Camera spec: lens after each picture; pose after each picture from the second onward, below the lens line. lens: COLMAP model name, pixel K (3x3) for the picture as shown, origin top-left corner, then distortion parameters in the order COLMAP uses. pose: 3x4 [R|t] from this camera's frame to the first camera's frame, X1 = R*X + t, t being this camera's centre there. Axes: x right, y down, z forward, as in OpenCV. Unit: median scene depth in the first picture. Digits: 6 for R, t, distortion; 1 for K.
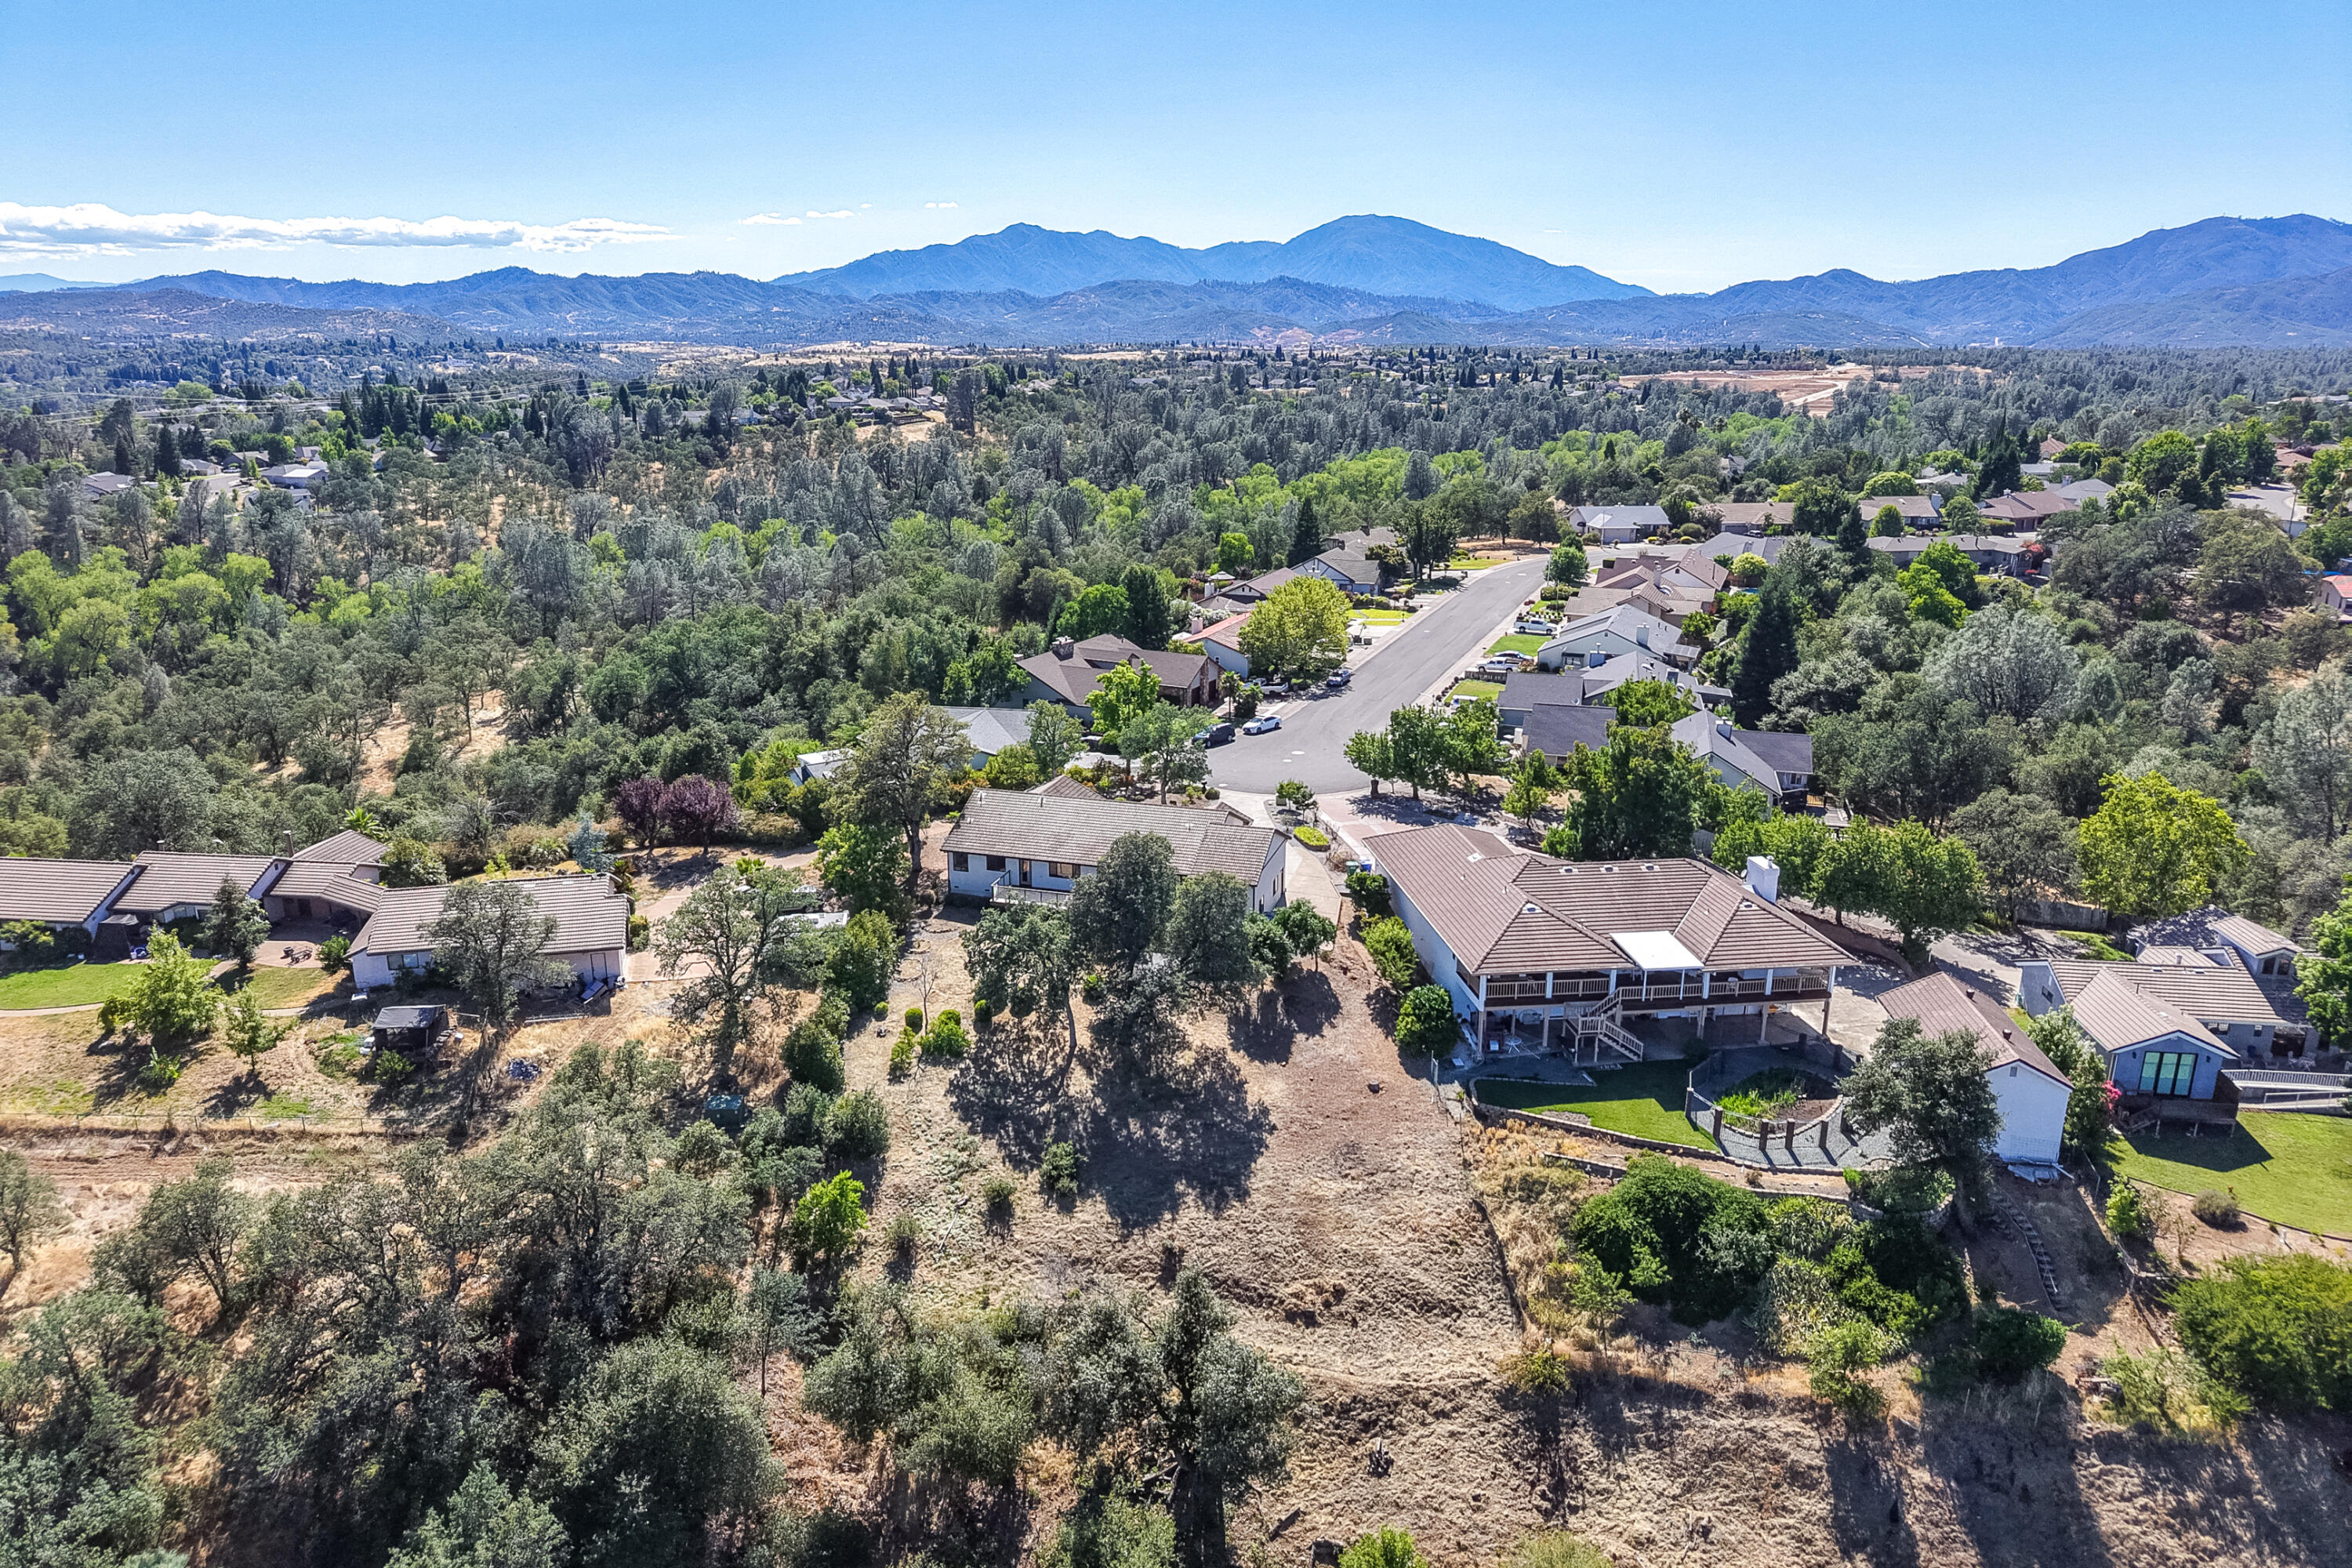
lens RADIAL K [[1575.8, 0, 1182.4], [0, 1575.8, 798.1], [0, 0, 1]] dist [0.029391, -0.029838]
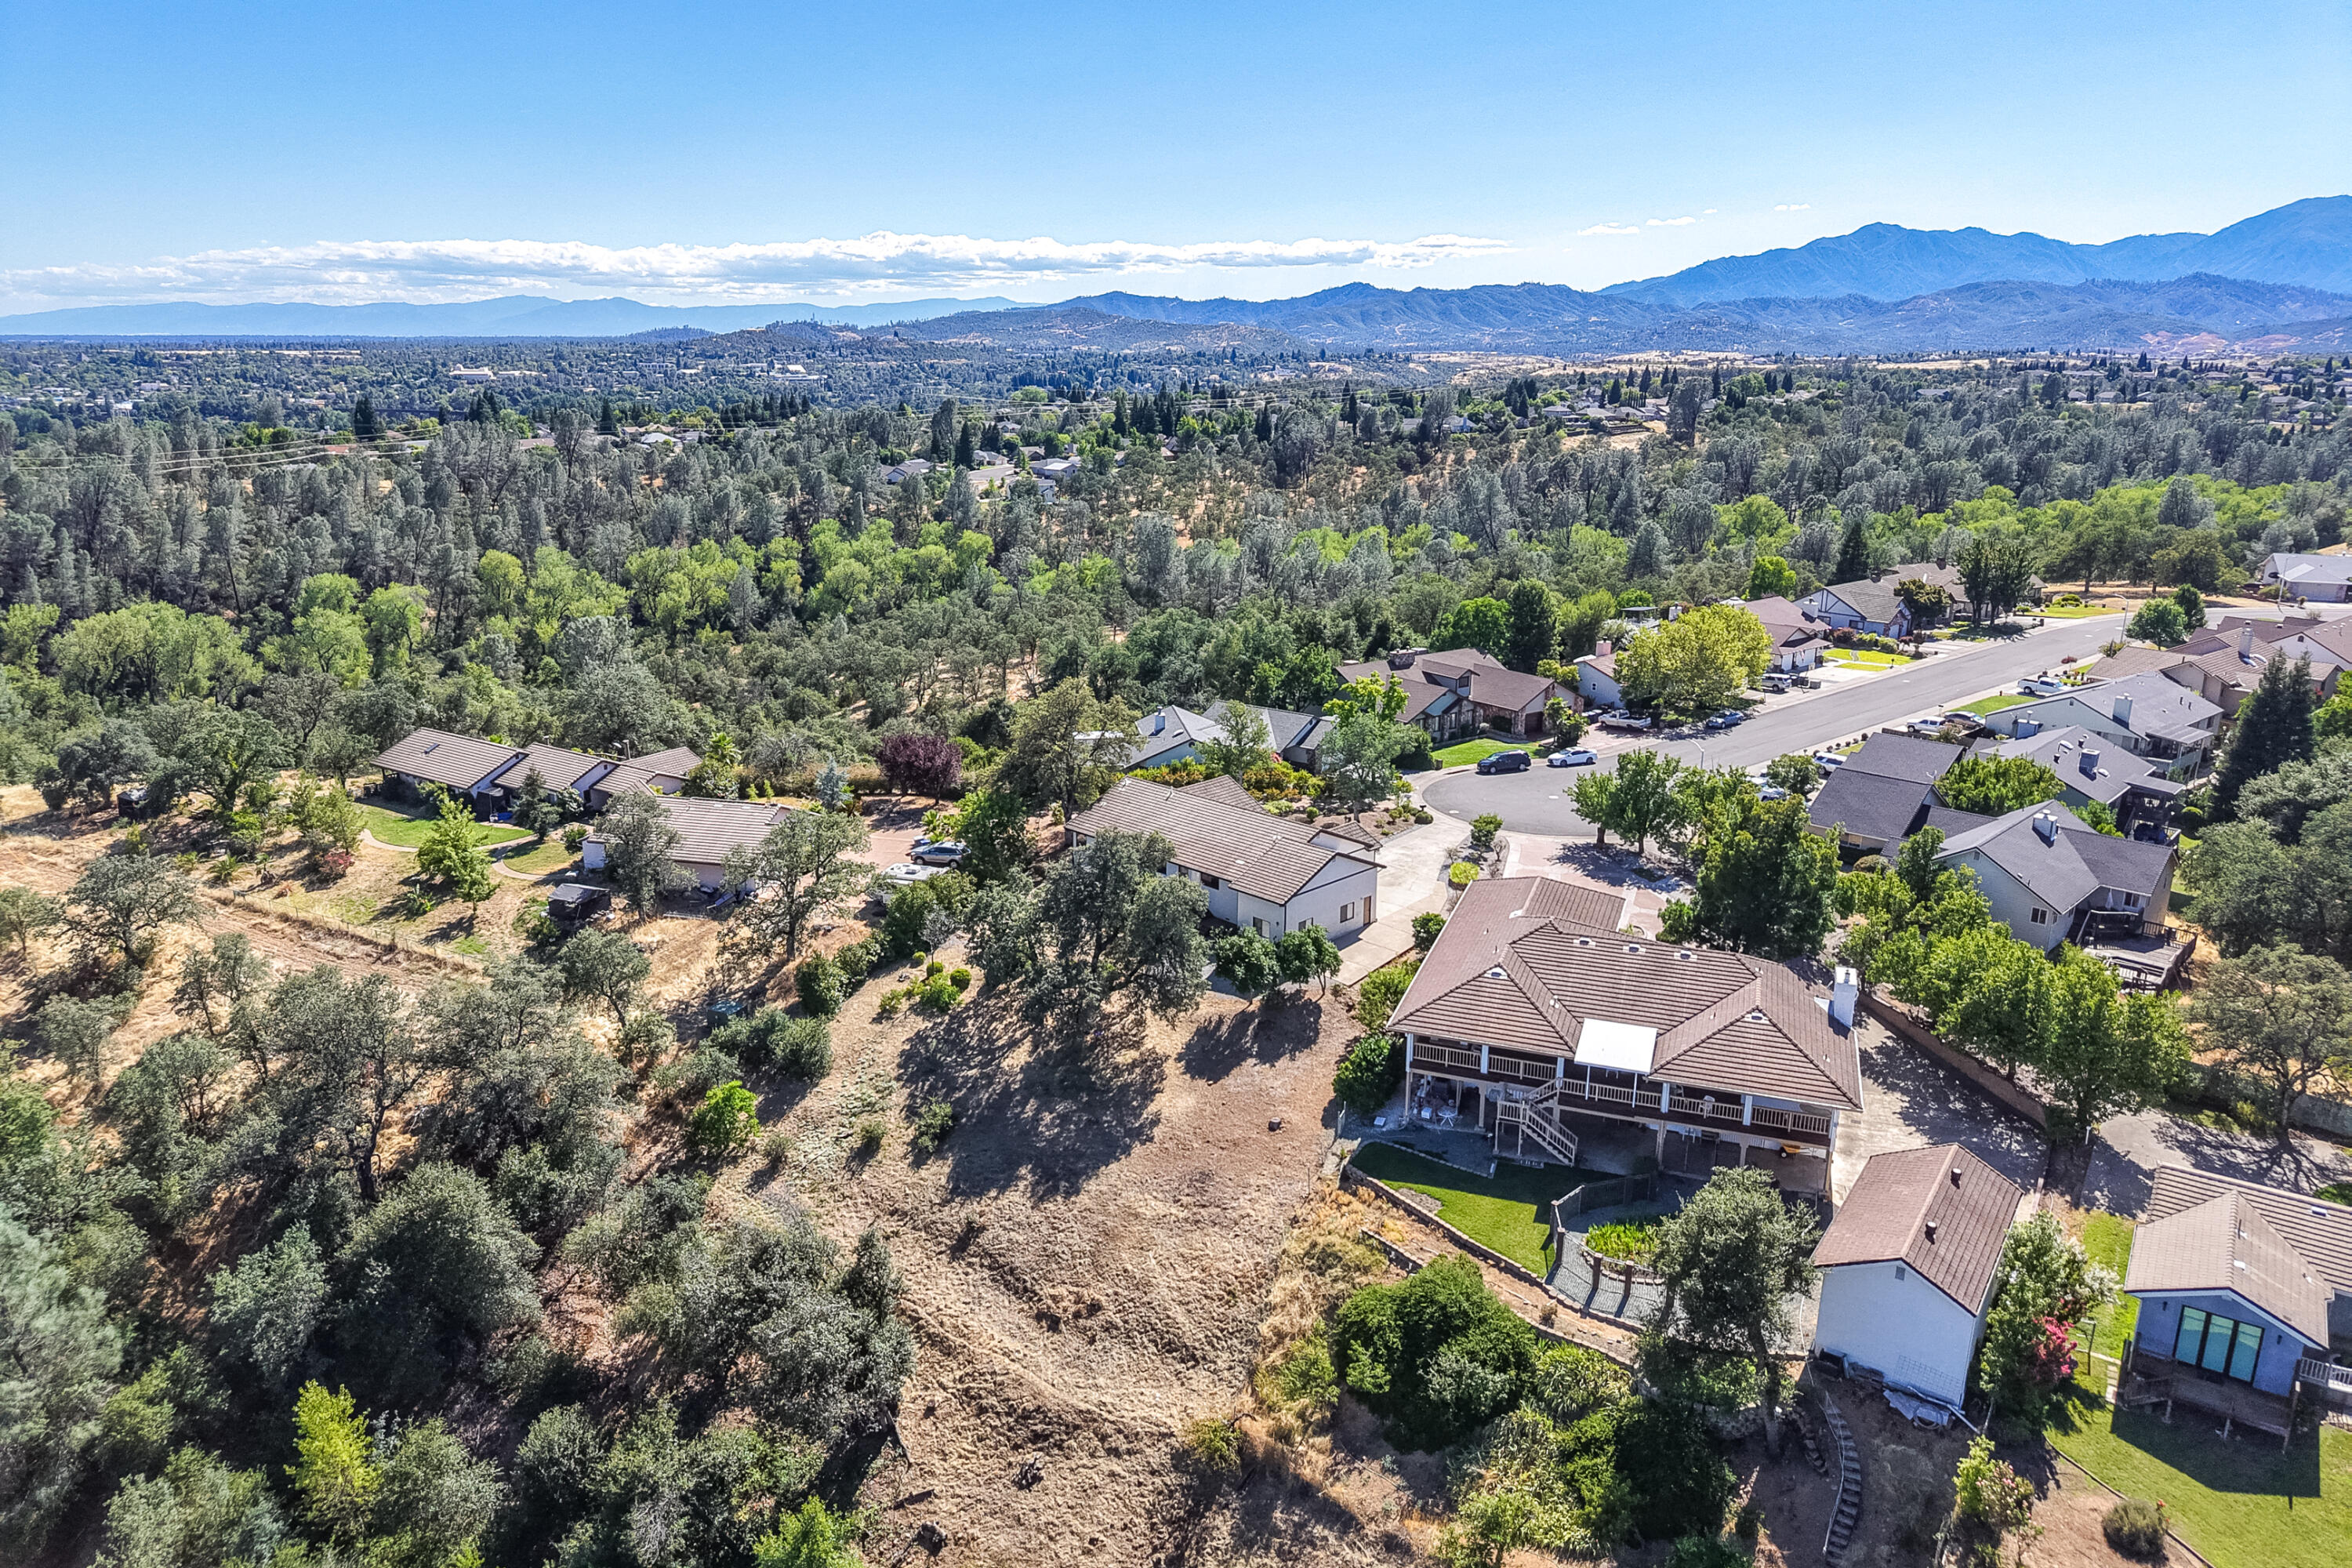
lens RADIAL K [[1575.8, 0, 1173.3], [0, 1575.8, 802.9], [0, 0, 1]] dist [0.029391, -0.029838]
pose [[0.879712, 0.130803, -0.457162, 0.348440], [-0.132192, 0.990797, 0.029110, -0.021441], [0.456762, 0.034825, 0.888907, 0.085975]]
